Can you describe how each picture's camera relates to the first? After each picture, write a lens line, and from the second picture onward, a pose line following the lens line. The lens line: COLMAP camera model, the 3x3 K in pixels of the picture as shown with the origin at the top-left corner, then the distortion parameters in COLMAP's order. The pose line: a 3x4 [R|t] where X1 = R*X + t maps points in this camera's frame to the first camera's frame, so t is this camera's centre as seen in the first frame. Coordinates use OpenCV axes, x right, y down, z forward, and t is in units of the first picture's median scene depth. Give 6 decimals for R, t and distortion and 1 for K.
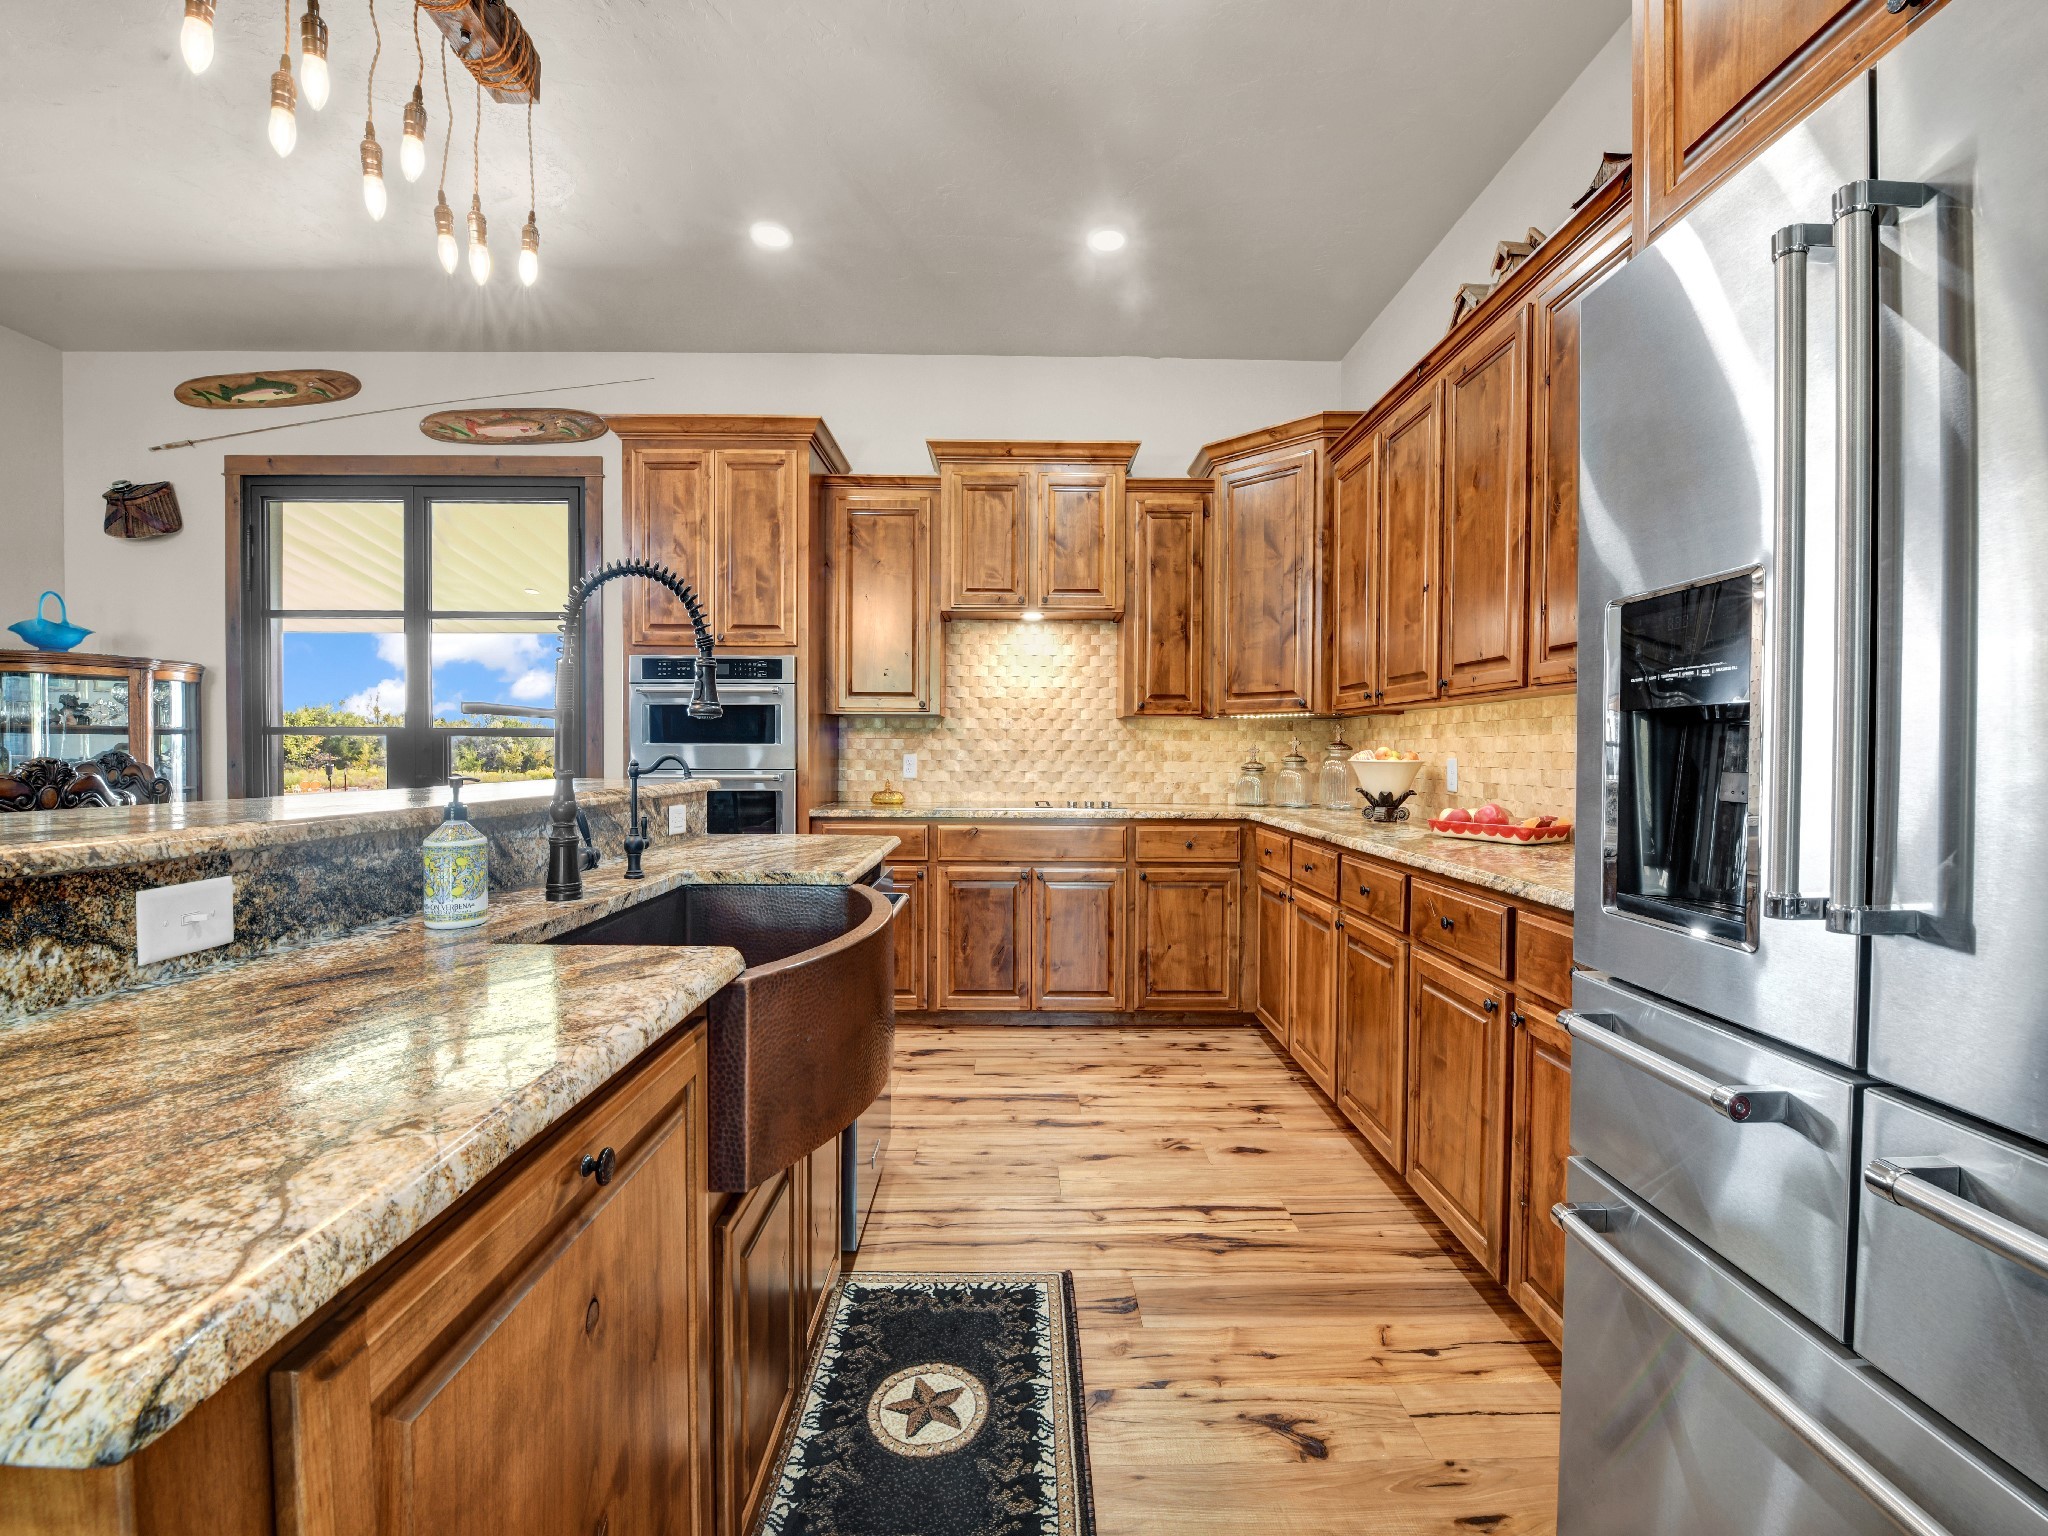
lens RADIAL K [[844.3, 0, 1026.5], [0, 844.3, 769.4], [0, 0, 1]] dist [-0.008666, -0.006127]
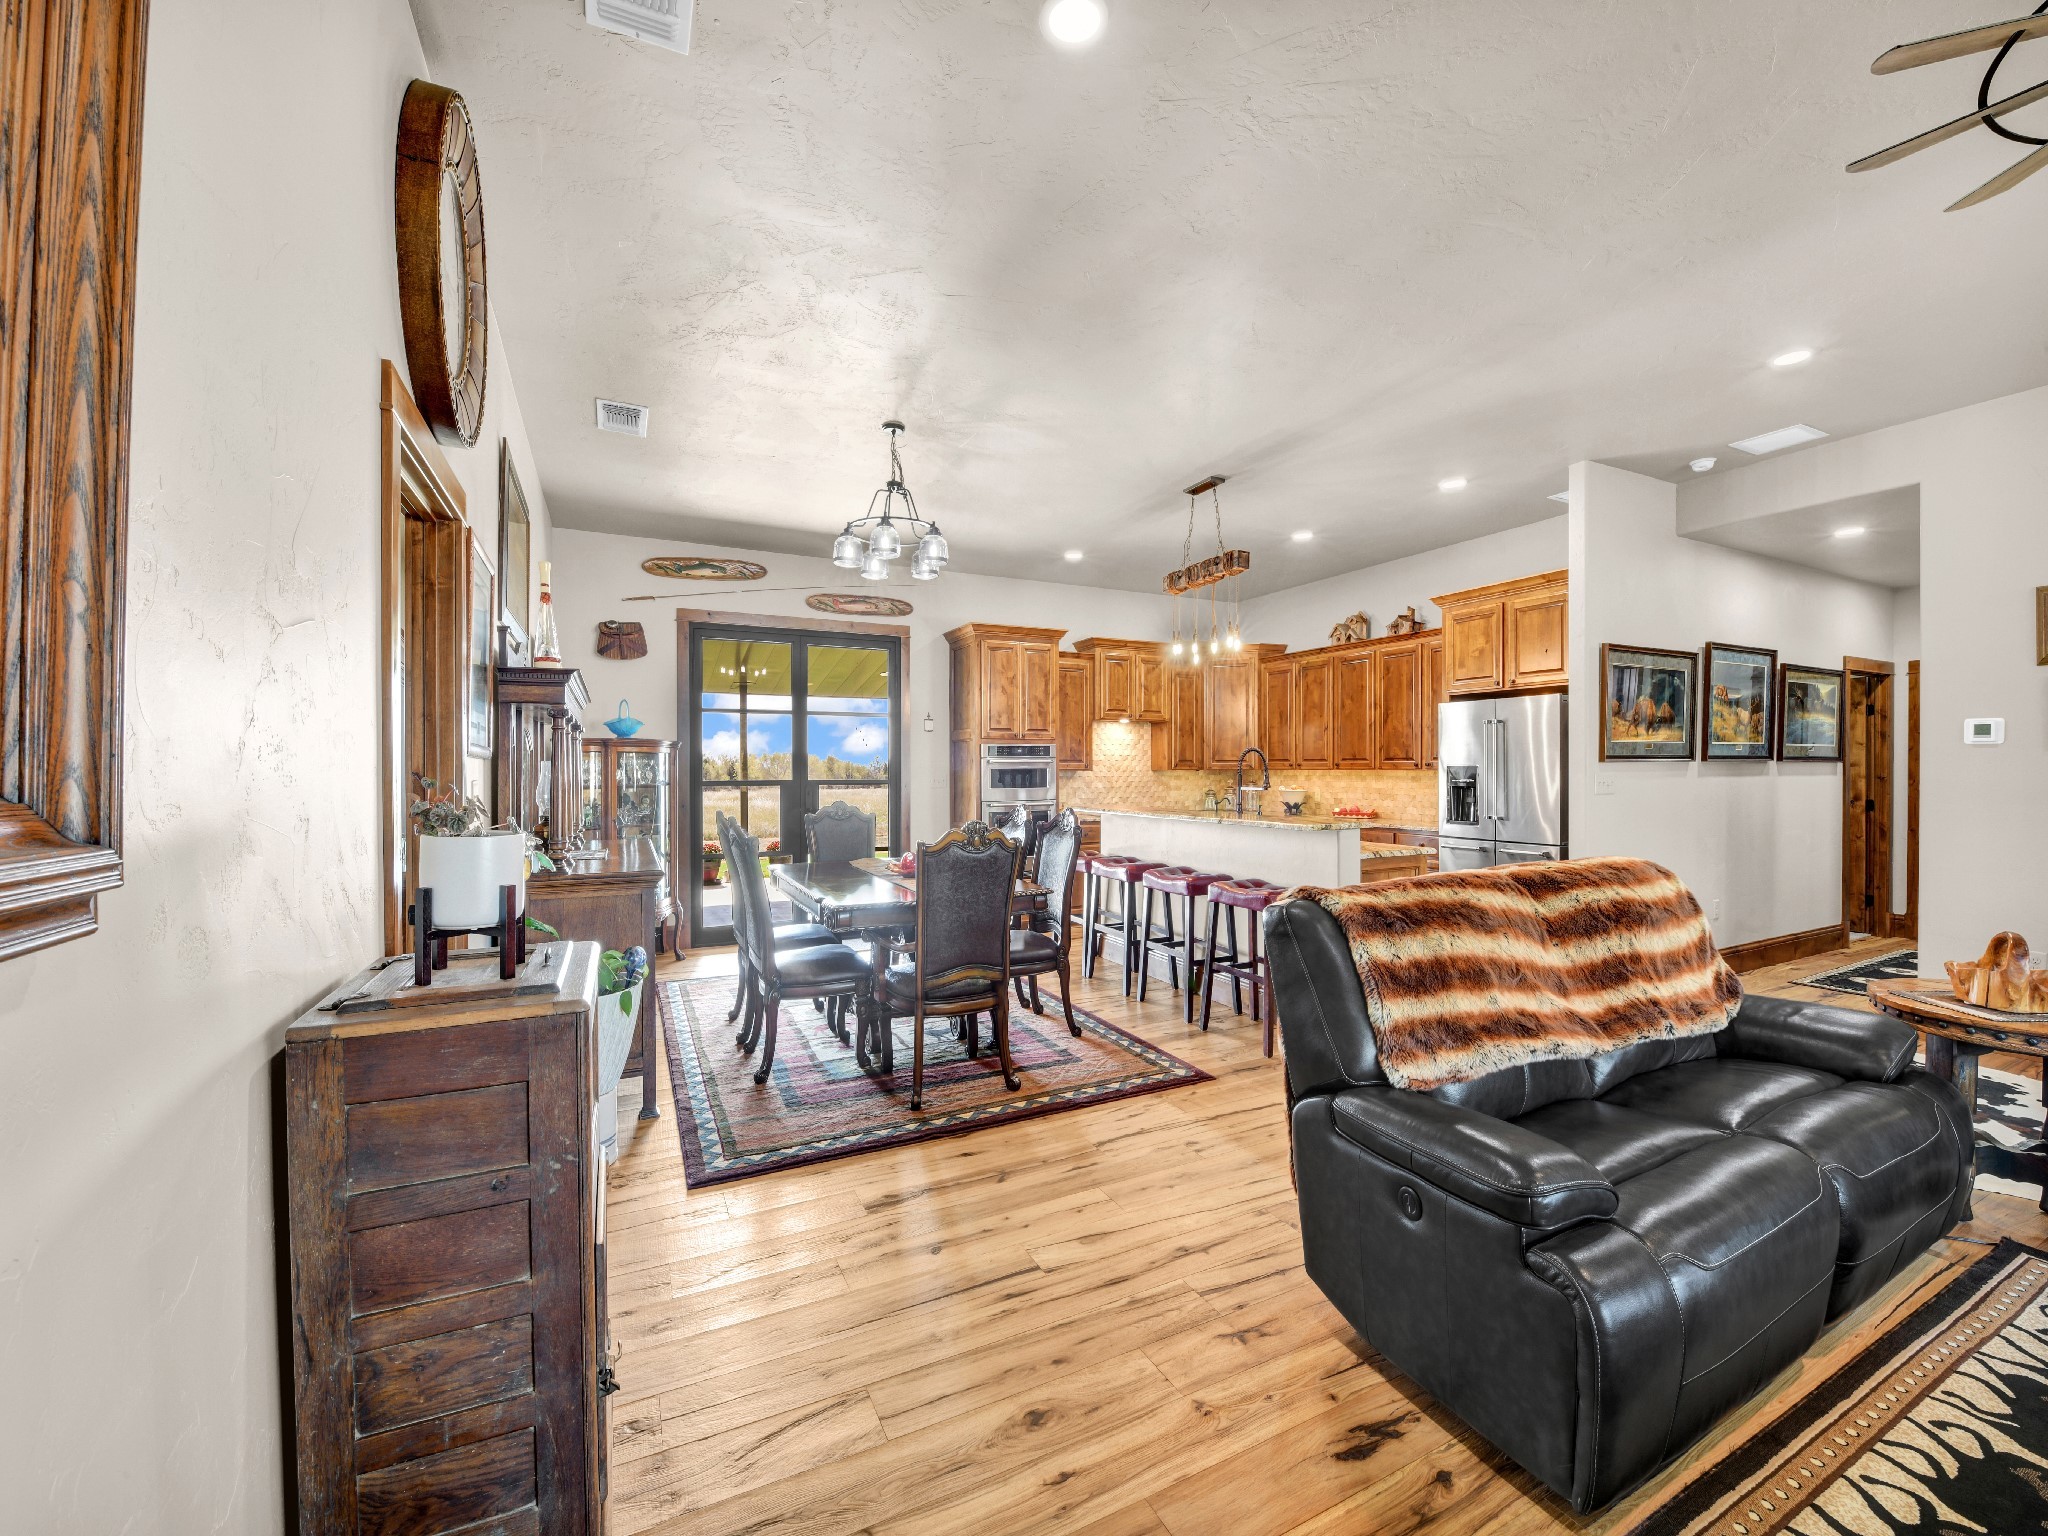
lens RADIAL K [[823.1, 0, 1018.8], [0, 823.1, 779.5], [0, 0, 1]] dist [-0.026436, 0.000334]
pose [[0.904802, -0.015328, 0.425557, -1.175710], [0.018718, 0.999818, -0.003787, -0.042148], [-0.425421, 0.011392, 0.904924, -0.749219]]
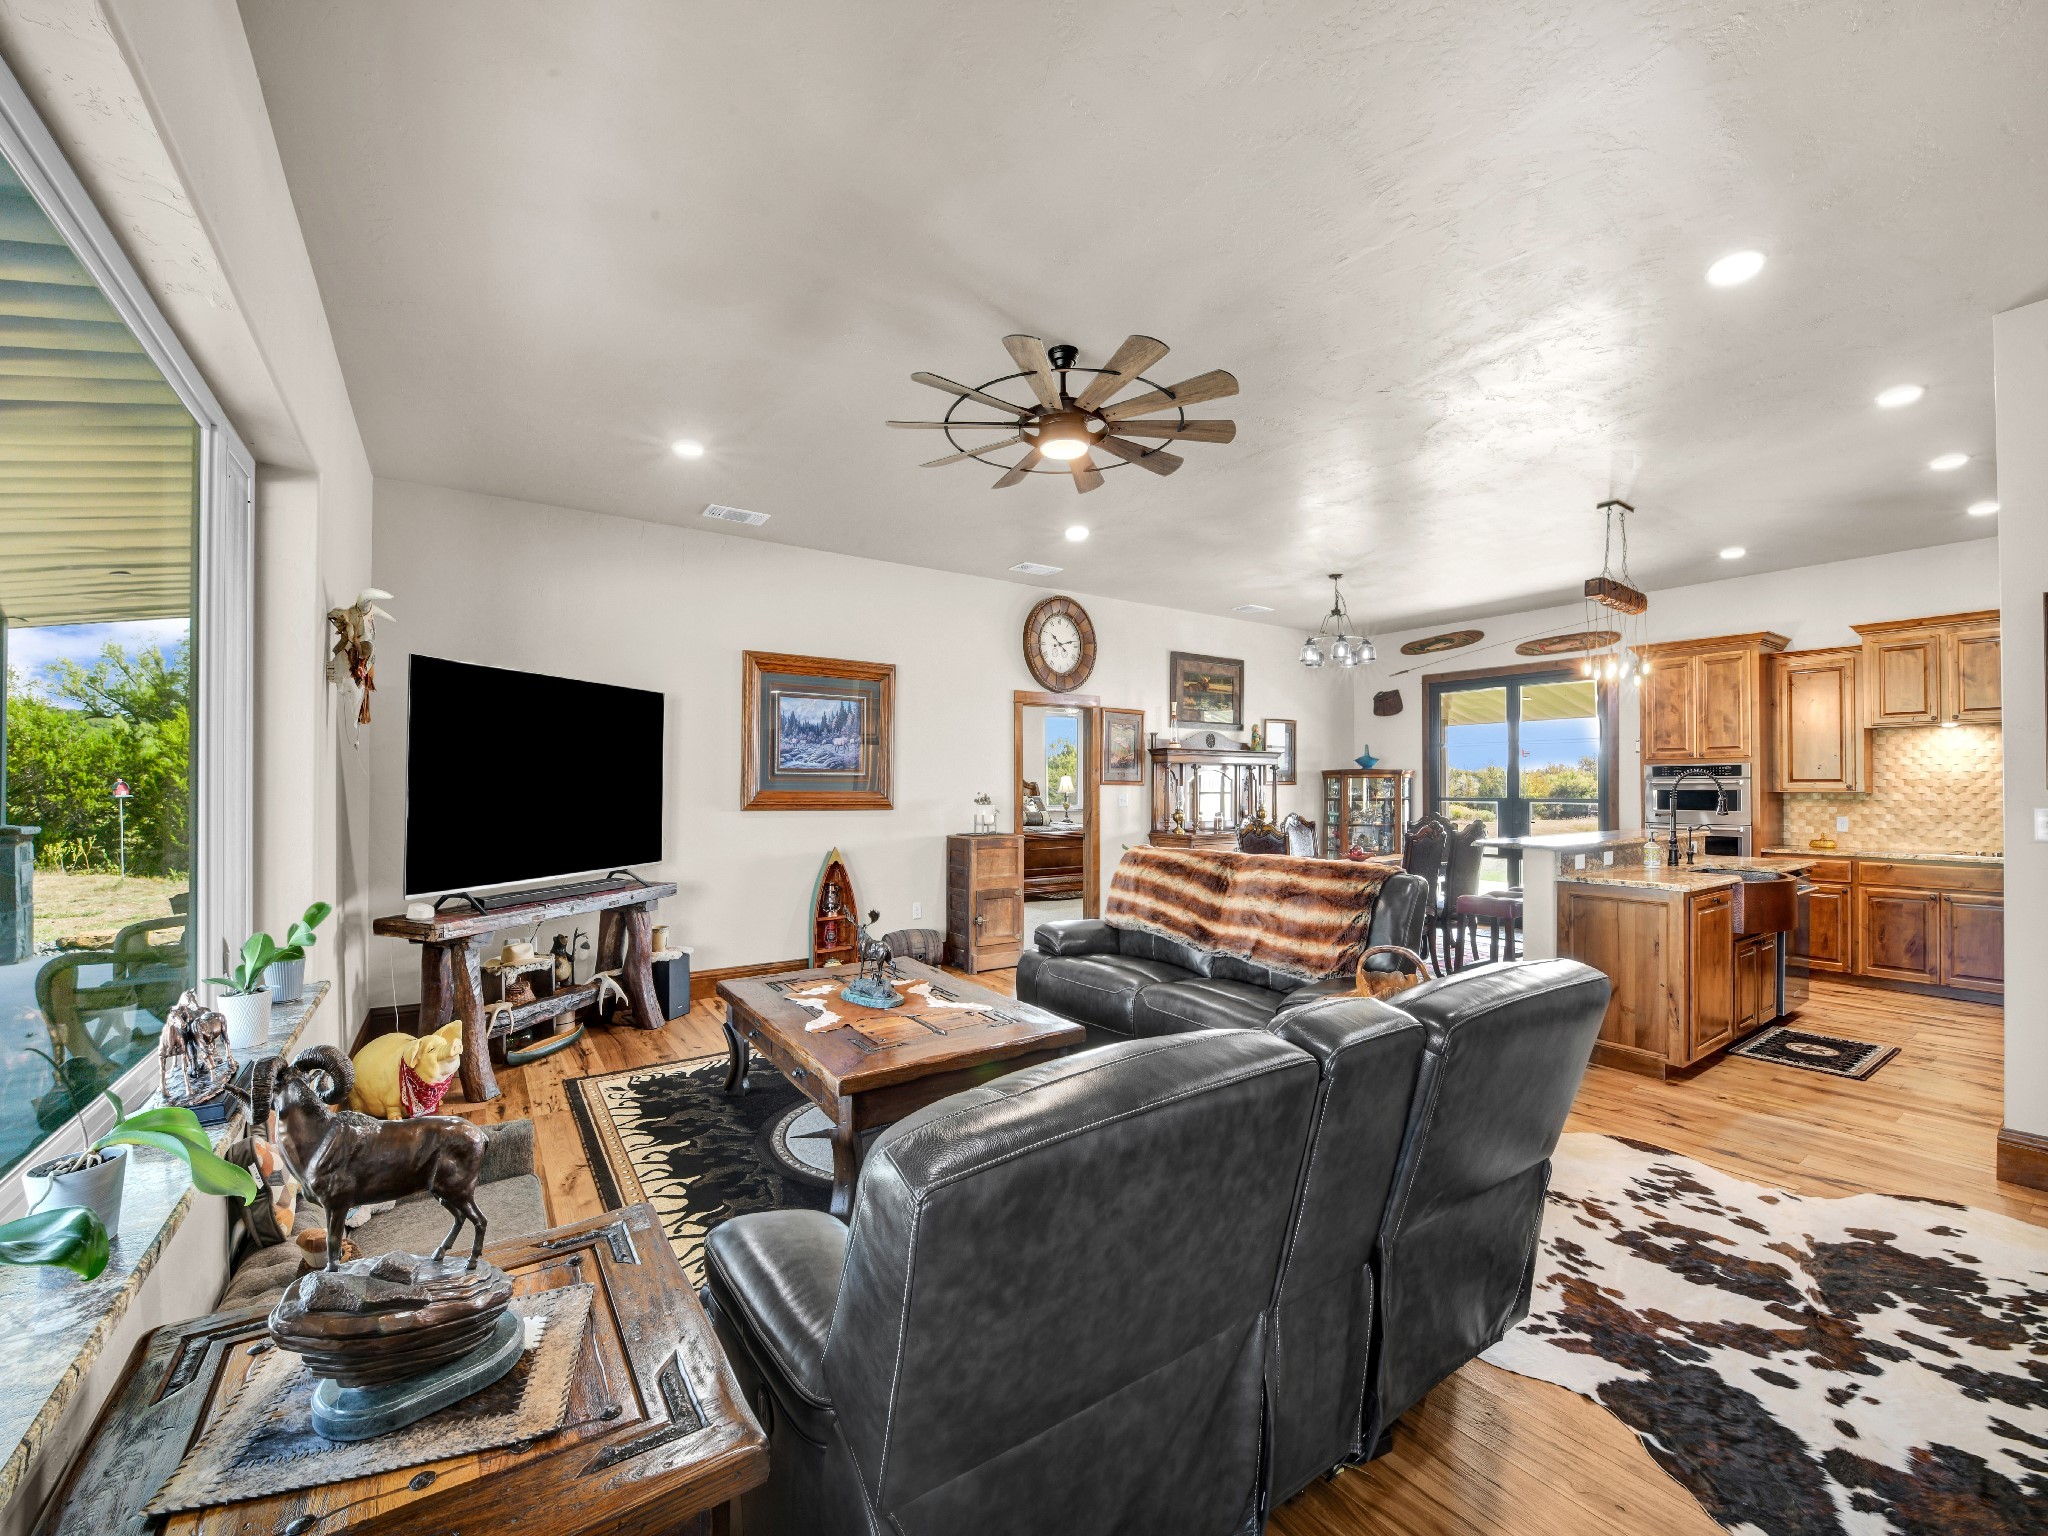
lens RADIAL K [[823.1, 0, 1018.8], [0, 823.1, 779.5], [0, 0, 1]] dist [-0.026436, 0.000334]
pose [[0.544678, -0.014289, -0.838524, 0.309828], [-0.012685, 0.999600, -0.025273, -0.033976], [0.838549, 0.024402, 0.544279, -1.221289]]
